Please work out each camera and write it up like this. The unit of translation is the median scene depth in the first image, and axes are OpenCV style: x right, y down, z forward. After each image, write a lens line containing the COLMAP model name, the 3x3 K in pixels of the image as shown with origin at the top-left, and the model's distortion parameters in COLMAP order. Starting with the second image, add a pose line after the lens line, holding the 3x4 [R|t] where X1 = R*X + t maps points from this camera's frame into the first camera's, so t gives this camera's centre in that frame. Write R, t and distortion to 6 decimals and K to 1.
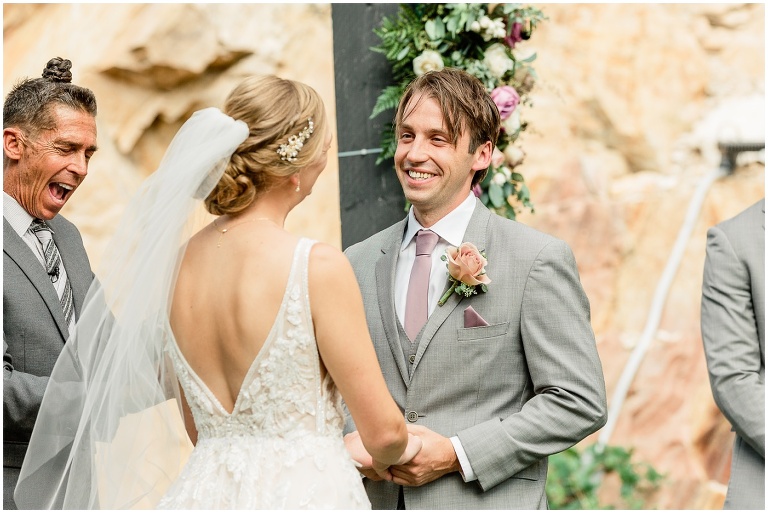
lens RADIAL K [[2965.6, 0, 398.1], [0, 2965.6, 322.8], [0, 0, 1]] dist [1.302806, 0.000000]
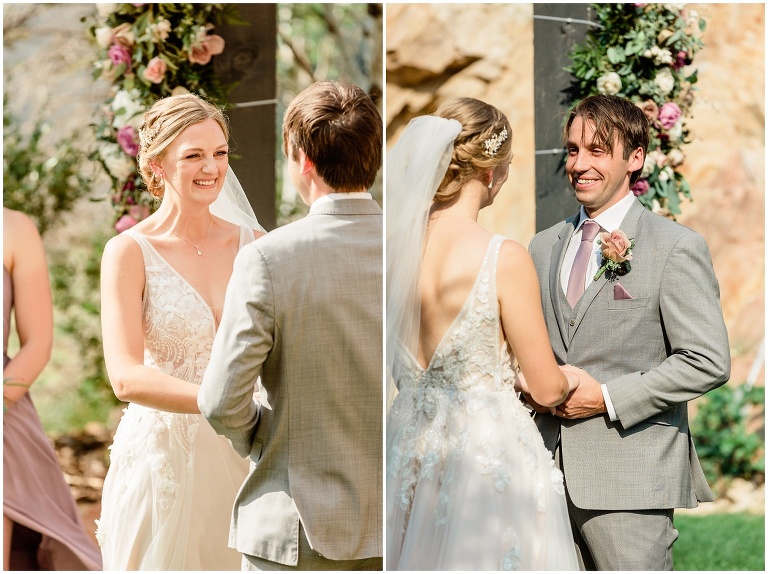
lens RADIAL K [[4295.5, 0, 384.1], [0, 4295.5, 286.7], [0, 0, 1]] dist [2.596633, 0.000000]
pose [[0.990749, 0.034381, -0.131278, 0.157526], [-0.031431, 0.999206, 0.024481, -0.043419], [0.132015, -0.020129, 0.991043, -0.796552]]
